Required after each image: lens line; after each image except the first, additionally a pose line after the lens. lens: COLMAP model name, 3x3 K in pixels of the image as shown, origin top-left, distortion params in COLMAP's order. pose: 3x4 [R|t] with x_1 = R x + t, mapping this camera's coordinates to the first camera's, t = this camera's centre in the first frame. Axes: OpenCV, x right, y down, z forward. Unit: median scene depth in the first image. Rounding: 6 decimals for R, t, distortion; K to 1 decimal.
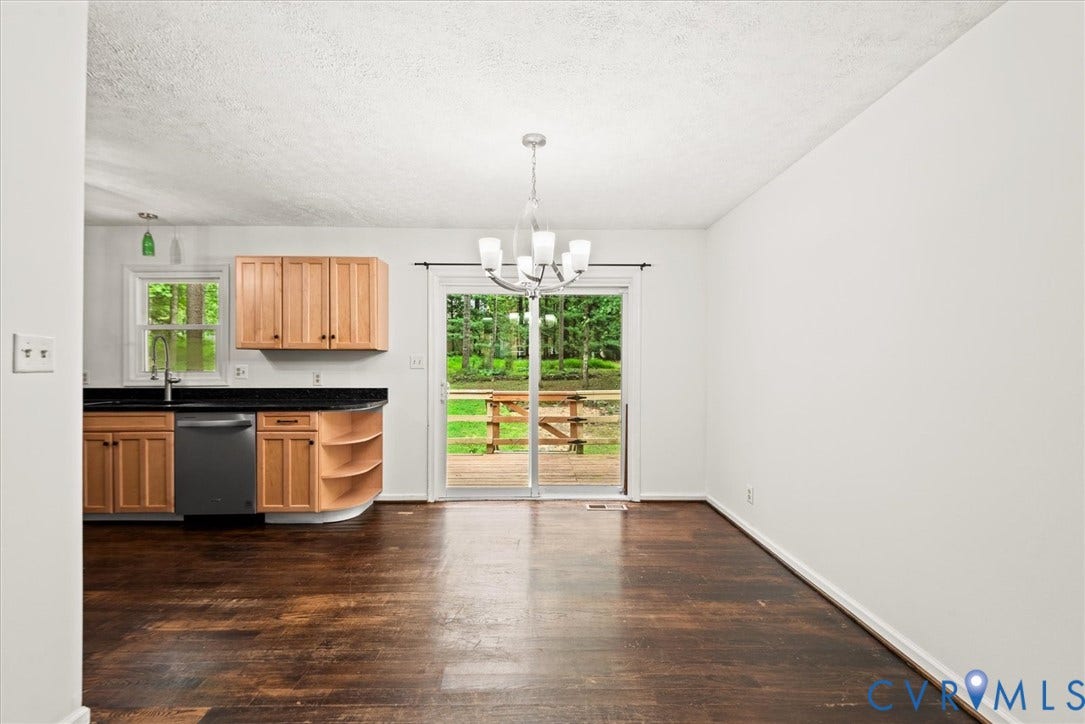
lens RADIAL K [[466.3, 0, 536.6], [0, 466.3, 367.8], [0, 0, 1]] dist [0.020330, -0.006195]
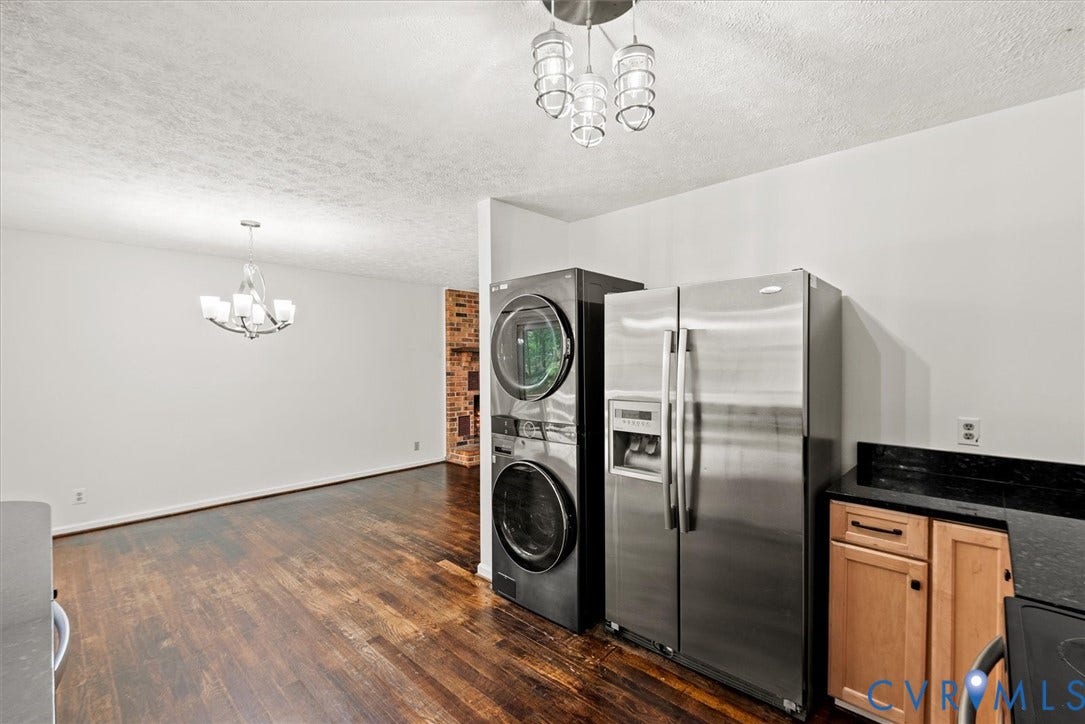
lens RADIAL K [[466.3, 0, 536.9], [0, 466.3, 368.8], [0, 0, 1]] dist [0.020330, -0.006195]
pose [[-0.712034, -0.007318, 0.702107, -1.029908], [0.016629, 0.999489, 0.027282, -0.055122], [-0.701948, 0.031101, -0.711549, 0.907023]]
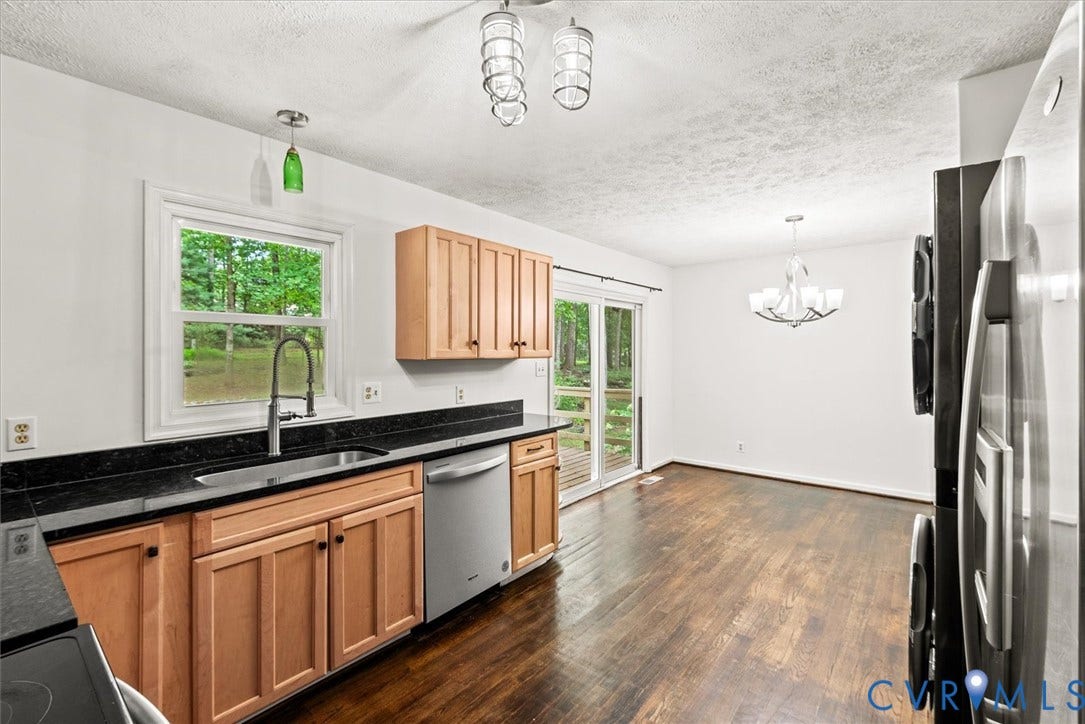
lens RADIAL K [[466.3, 0, 539.0], [0, 466.3, 348.2], [0, 0, 1]] dist [0.020330, -0.006195]
pose [[0.634118, 0.007477, 0.773200, -1.070582], [0.011871, 0.999741, -0.019404, -0.041347], [-0.773145, 0.021483, 0.633865, 0.440109]]
